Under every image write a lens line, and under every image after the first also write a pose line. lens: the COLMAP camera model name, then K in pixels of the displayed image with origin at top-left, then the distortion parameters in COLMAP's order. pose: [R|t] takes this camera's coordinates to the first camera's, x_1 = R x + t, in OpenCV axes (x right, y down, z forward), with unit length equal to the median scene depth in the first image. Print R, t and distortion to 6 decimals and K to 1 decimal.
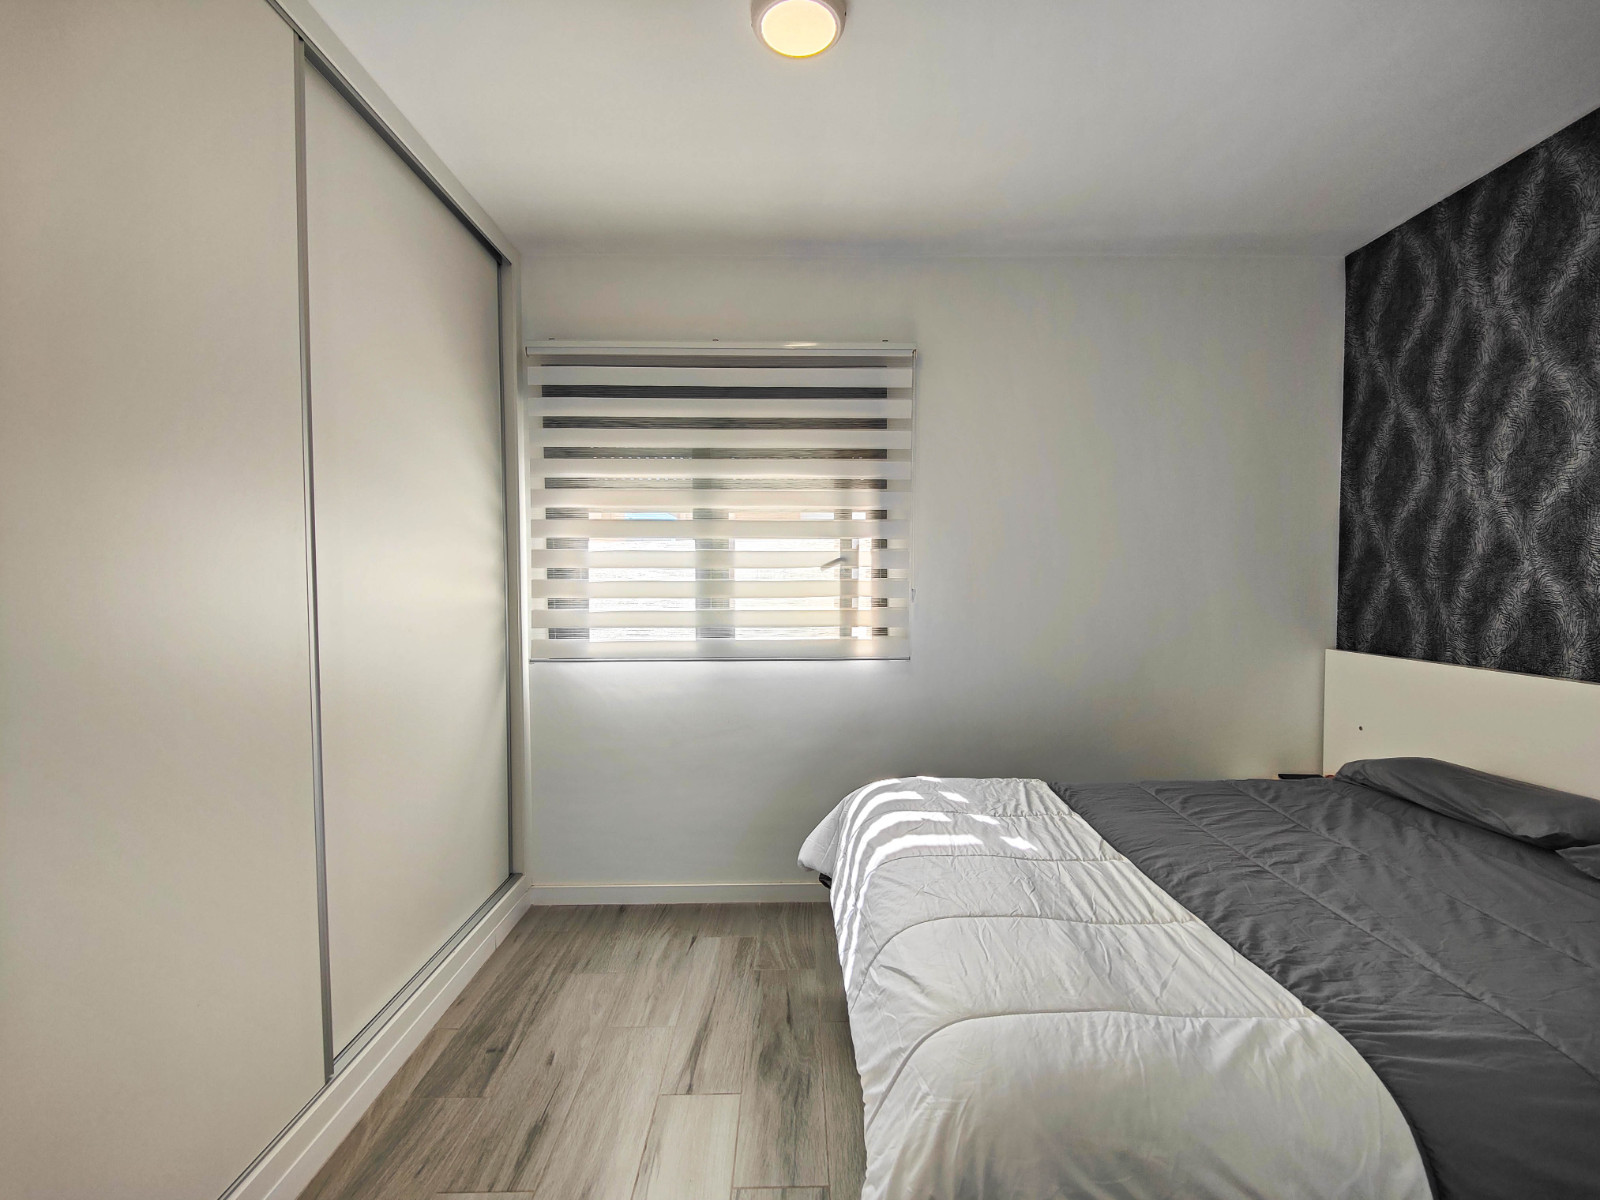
lens RADIAL K [[689.6, 0, 809.4], [0, 689.6, 610.7], [0, 0, 1]] dist [0.017324, -0.016651]
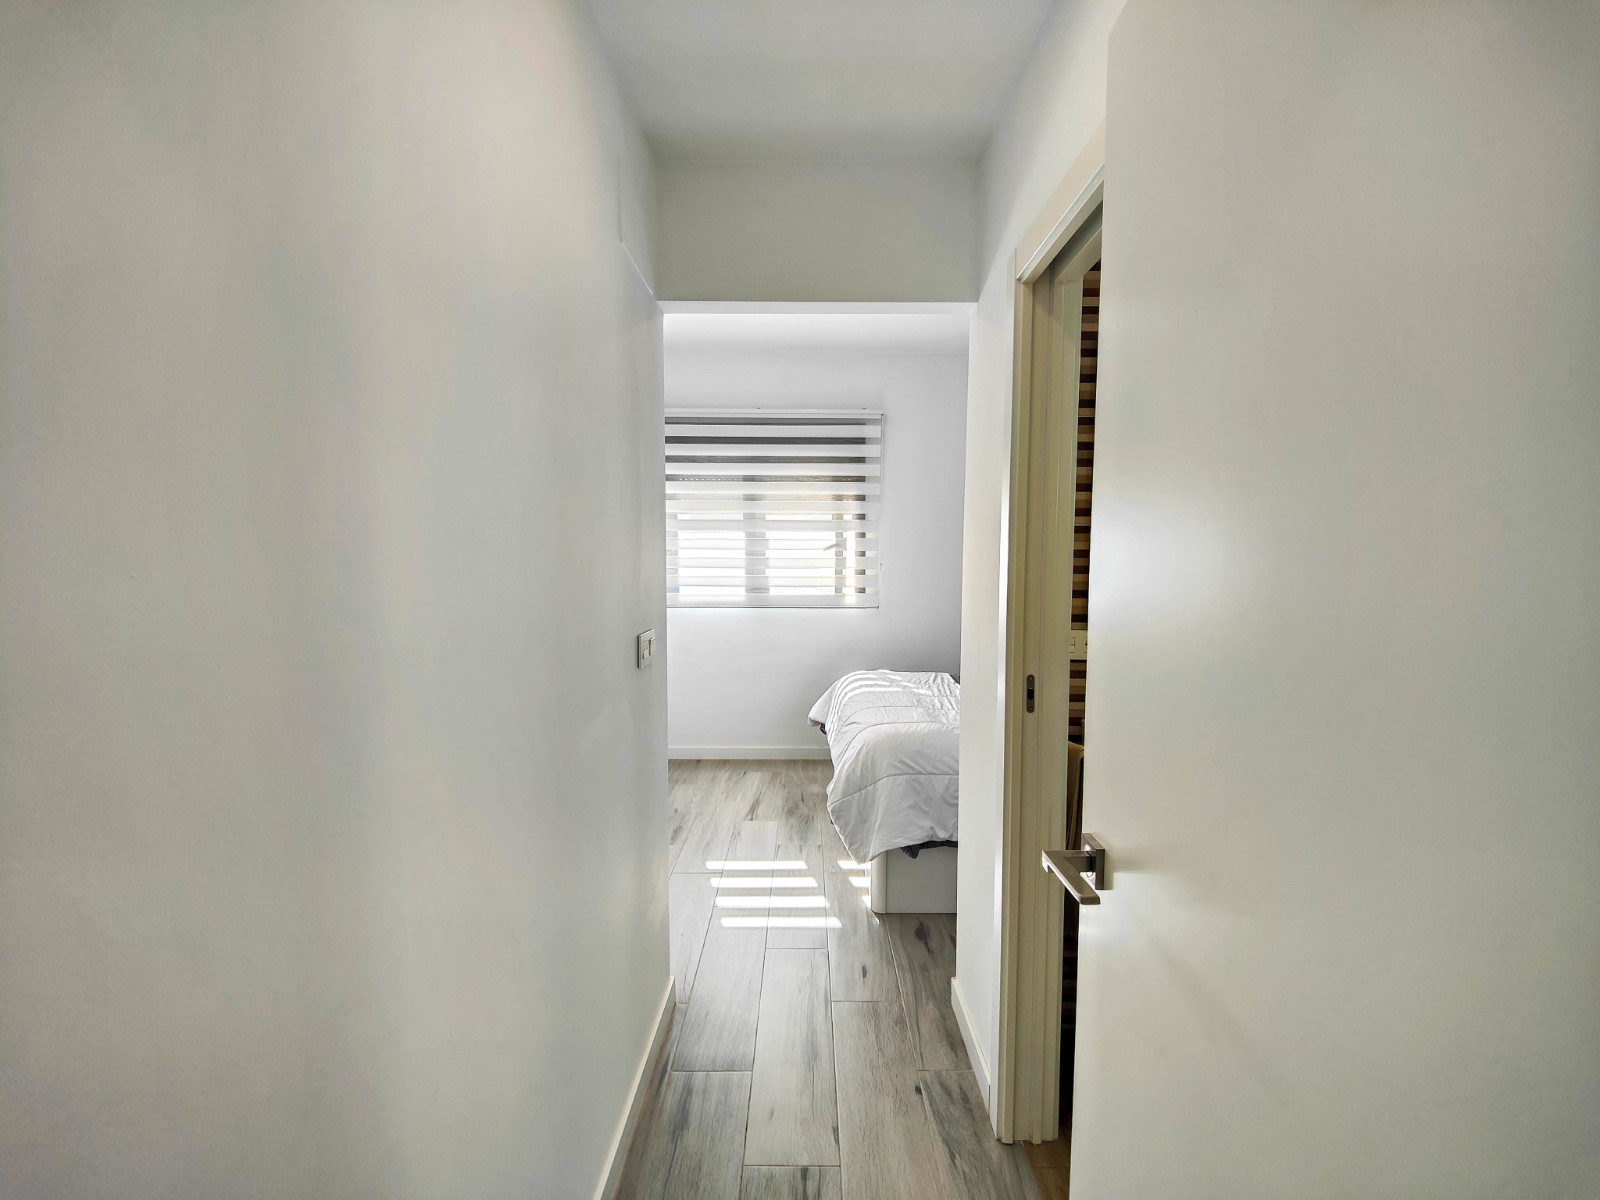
lens RADIAL K [[698.7, 0, 803.1], [0, 698.7, 602.9], [0, 0, 1]] dist [0.029357, -0.016959]
pose [[0.999689, 0.006891, -0.023981, 0.009660], [-0.006485, 0.999835, 0.016982, 0.034220], [0.024094, -0.016821, 0.999568, -0.644376]]
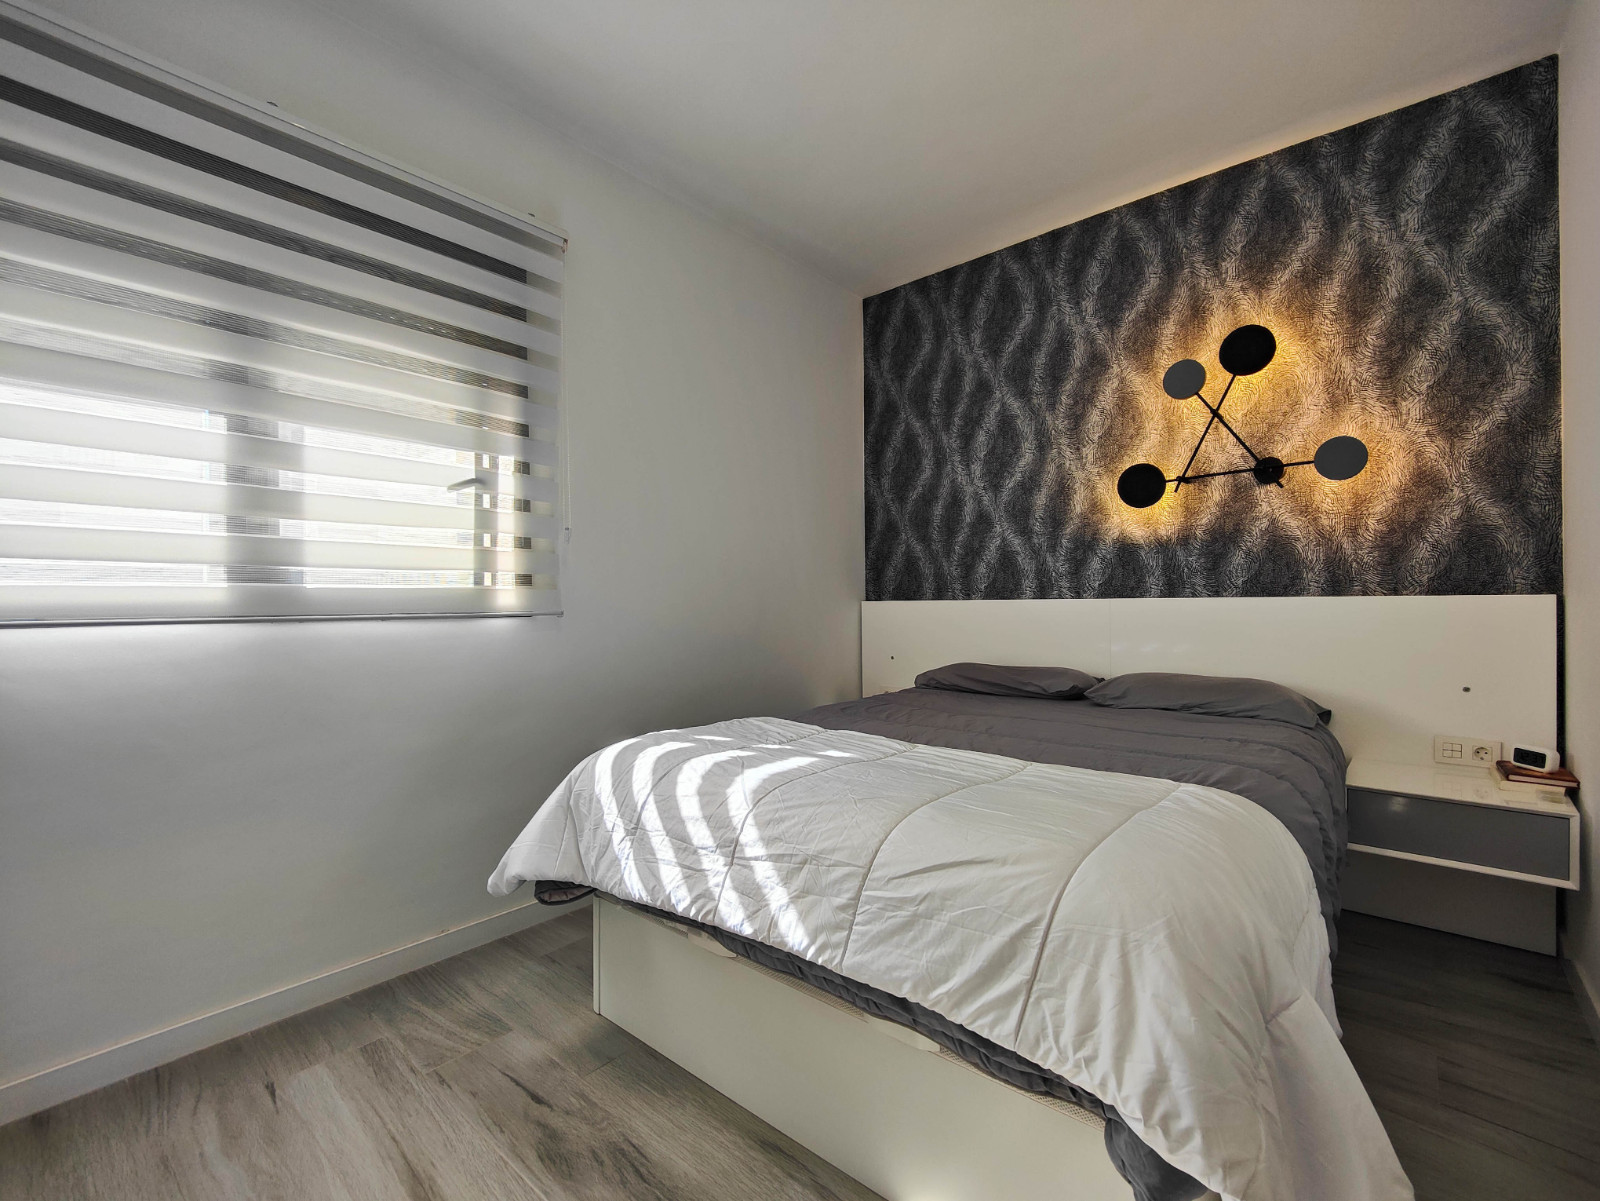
lens RADIAL K [[680.9, 0, 857.3], [0, 680.9, 600.4], [0, 0, 1]] dist [0.000155, -0.007866]
pose [[0.658636, -0.017251, 0.752264, -0.244778], [0.043557, 0.998935, -0.015228, 0.086807], [-0.751200, 0.042796, 0.658686, 0.219504]]
